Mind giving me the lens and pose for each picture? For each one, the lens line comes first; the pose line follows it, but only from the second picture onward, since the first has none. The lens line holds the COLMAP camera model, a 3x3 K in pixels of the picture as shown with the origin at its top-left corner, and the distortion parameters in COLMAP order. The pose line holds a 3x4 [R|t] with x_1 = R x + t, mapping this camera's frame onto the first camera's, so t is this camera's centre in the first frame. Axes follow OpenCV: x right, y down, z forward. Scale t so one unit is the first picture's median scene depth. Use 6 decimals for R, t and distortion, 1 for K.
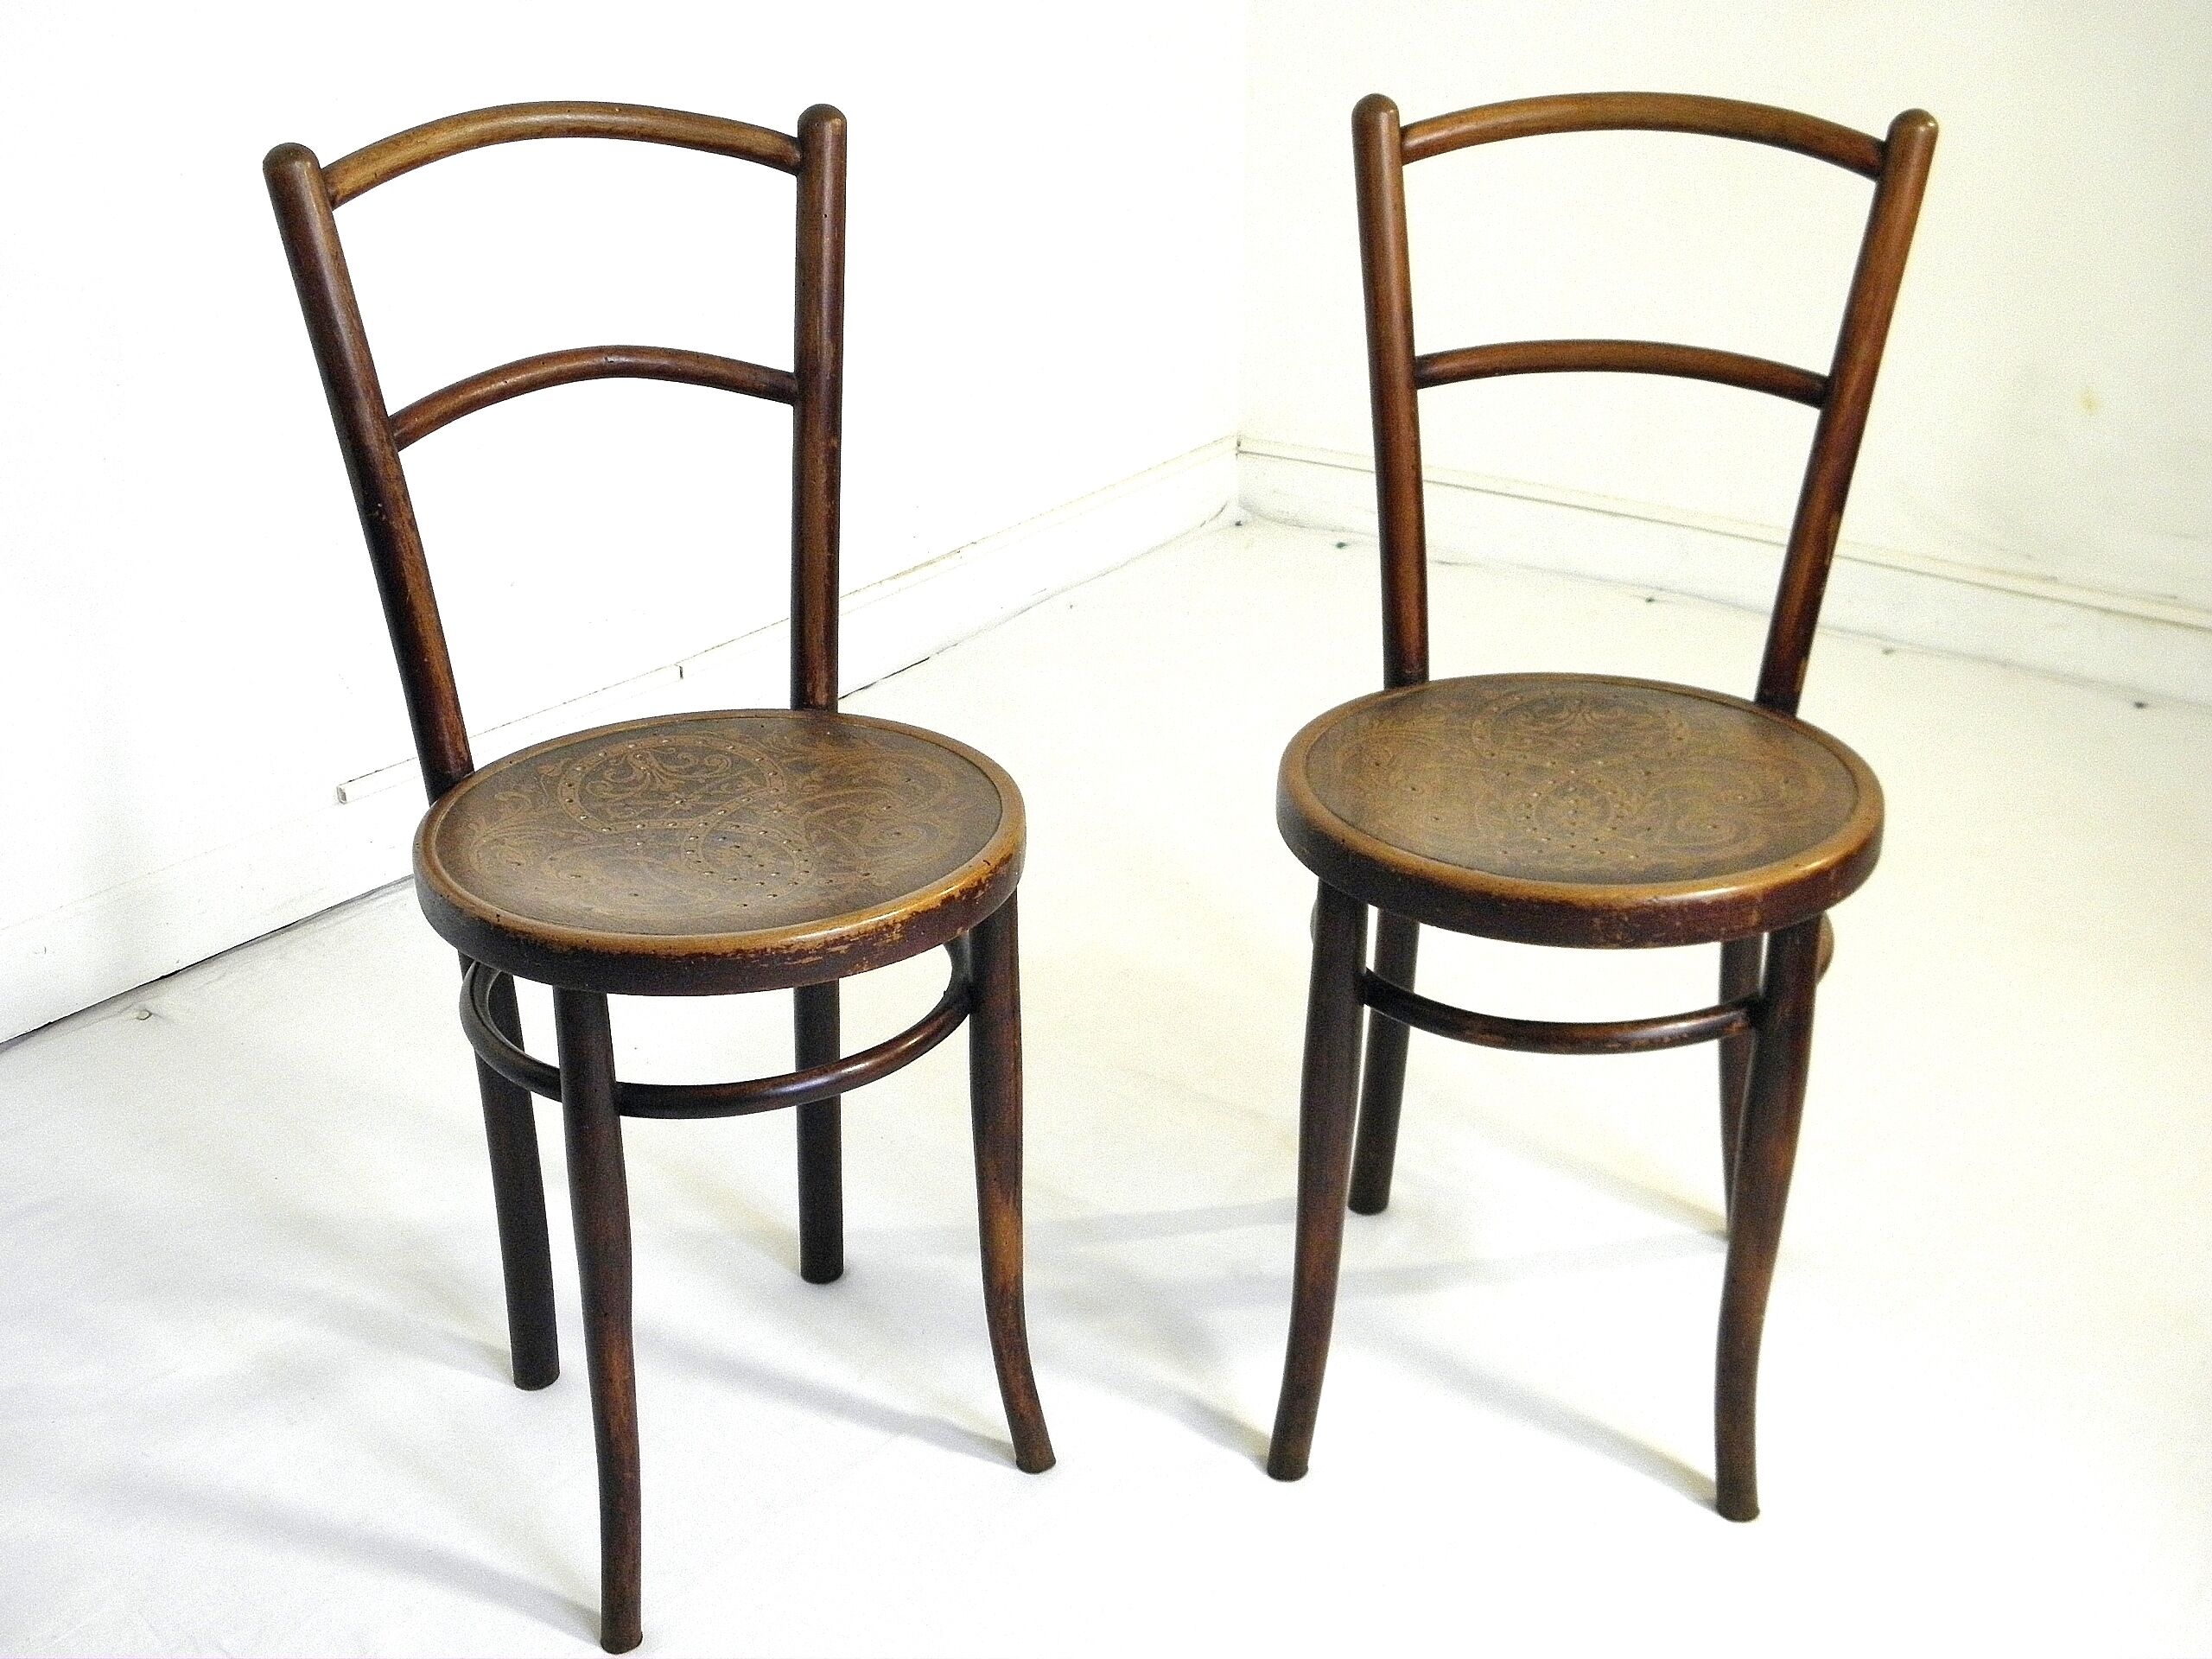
lens RADIAL K [[2419.5, 0, 1091.6], [0, 2419.5, 847.8], [0, 0, 1]] dist [-0.067501, 0.000000]
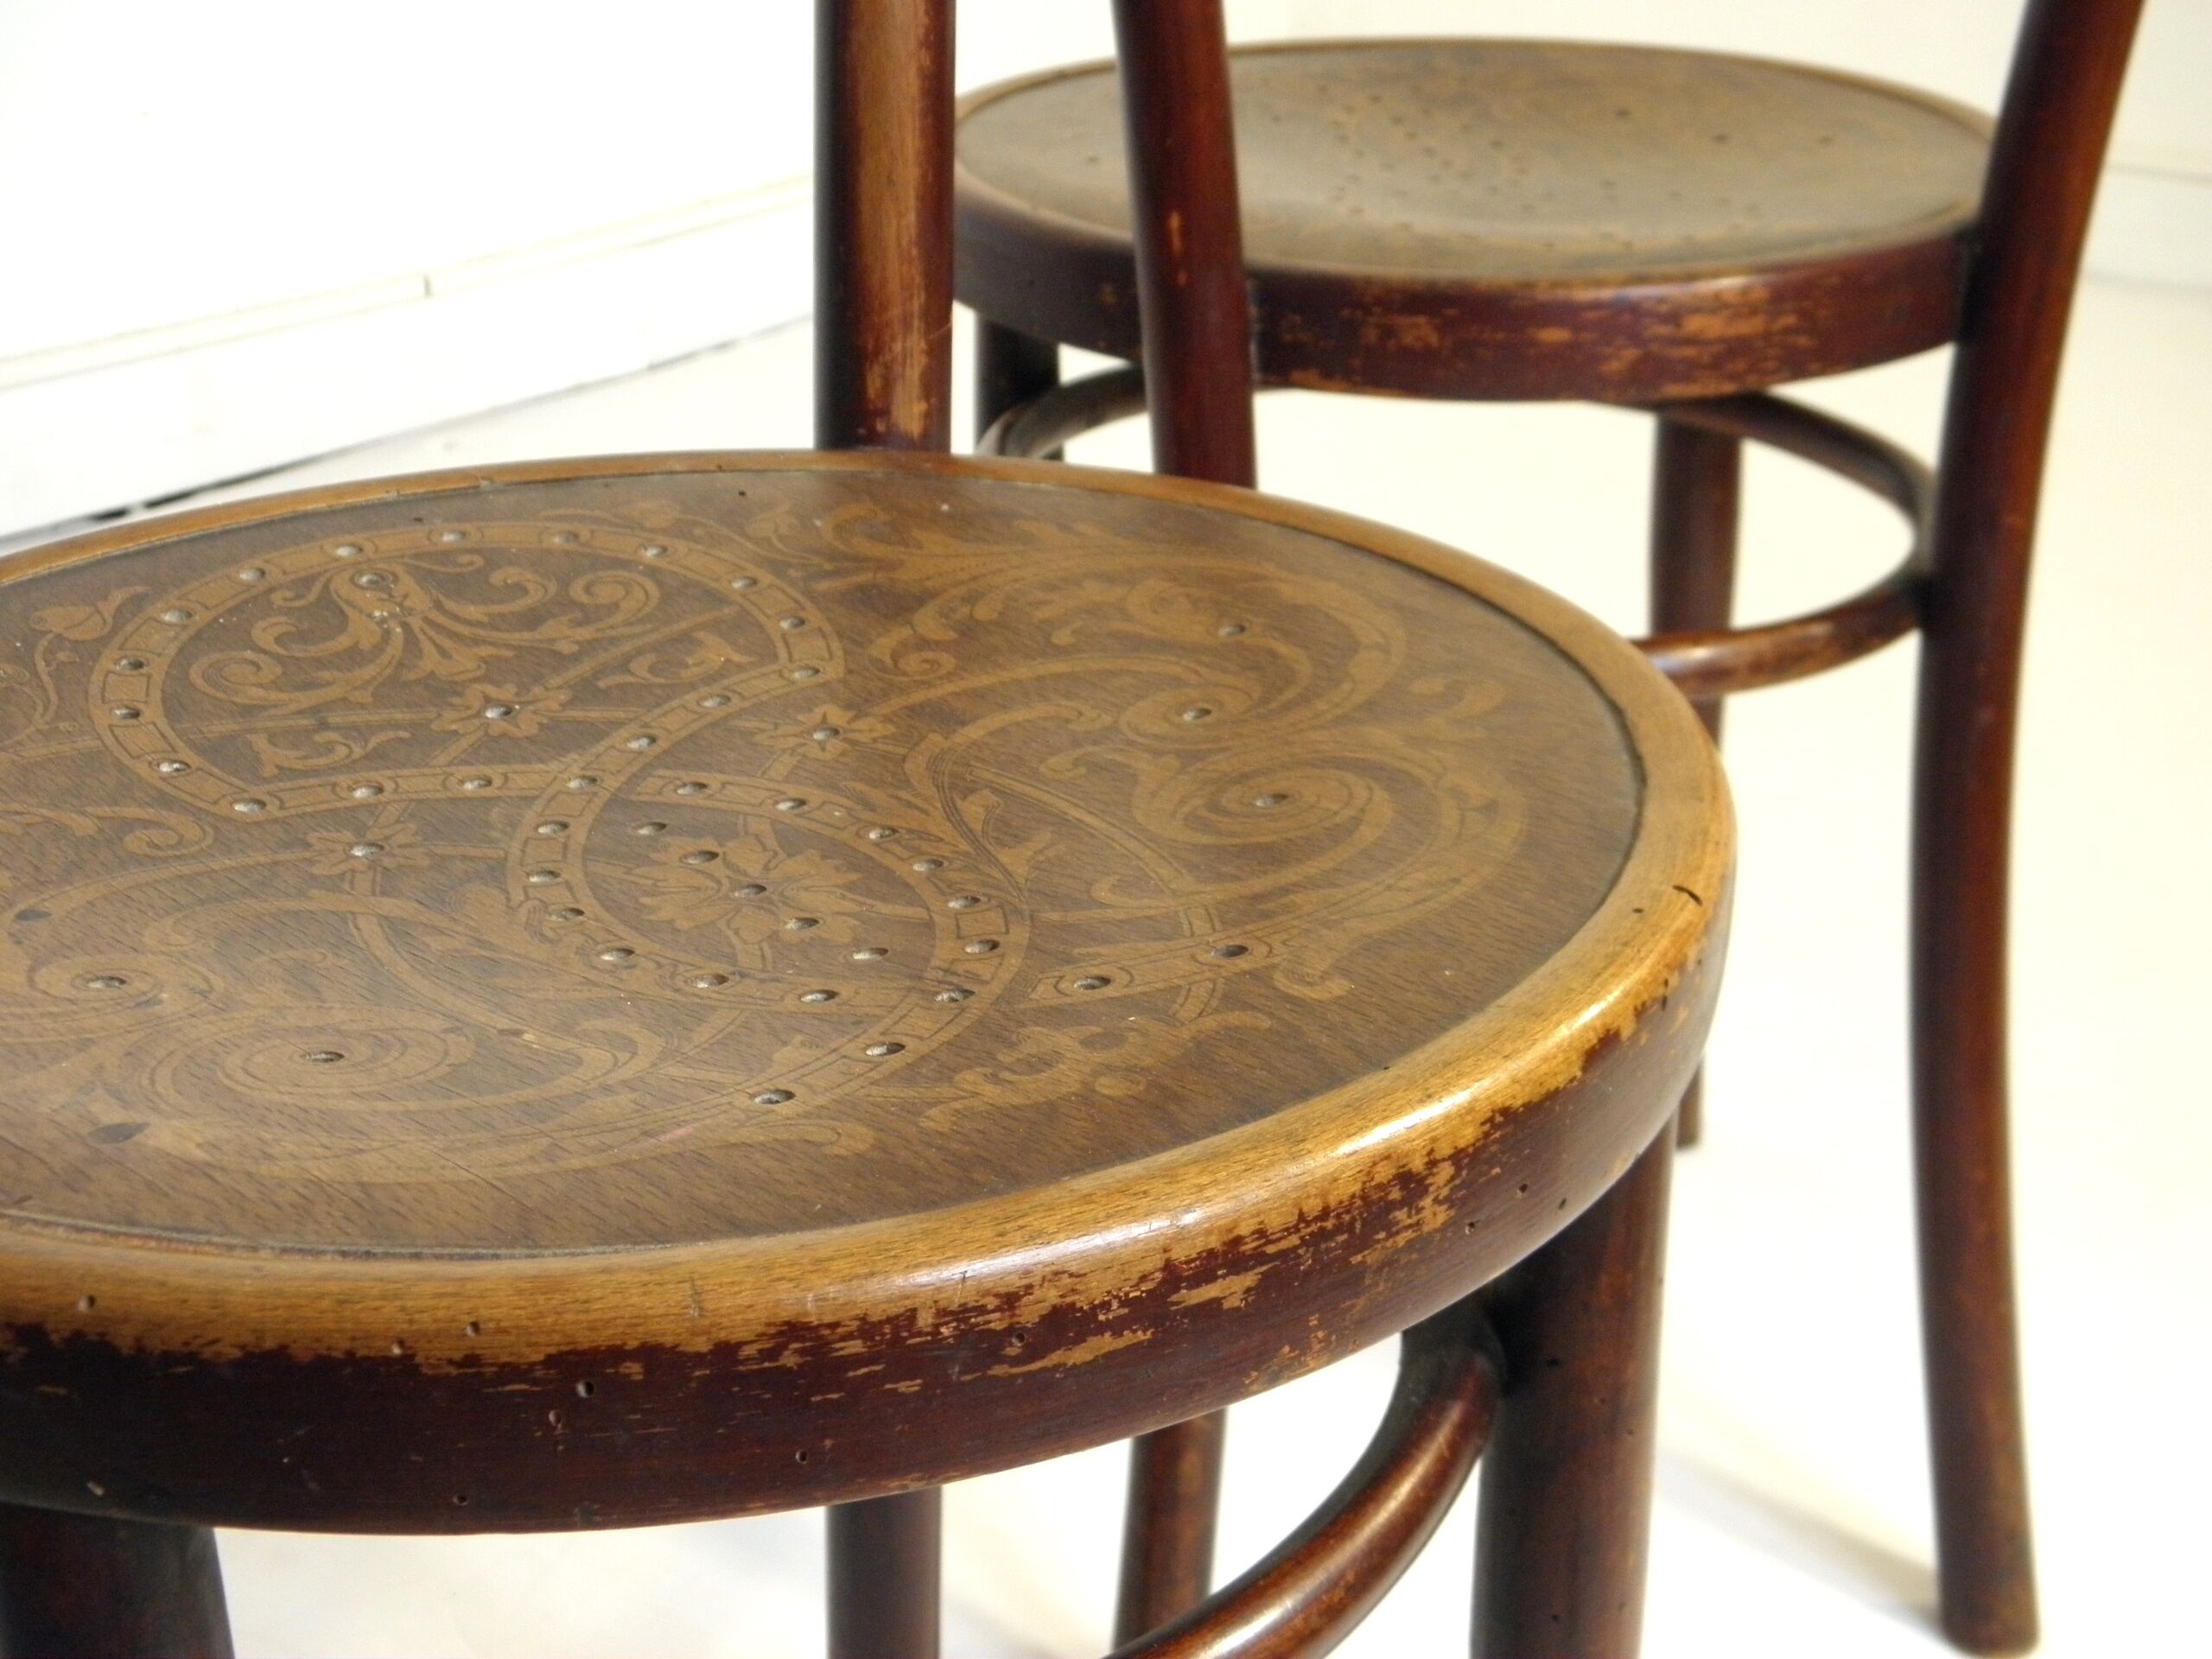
lens RADIAL K [[2898.9, 0, 1104.9], [0, 2898.9, 844.3], [0, 0, 1]] dist [0.023787, 0.000000]
pose [[0.999000, -0.021622, 0.039141, -0.107987], [0.021594, 0.999766, 0.001123, -0.001002], [-0.039156, -0.000277, 0.999233, 0.625444]]
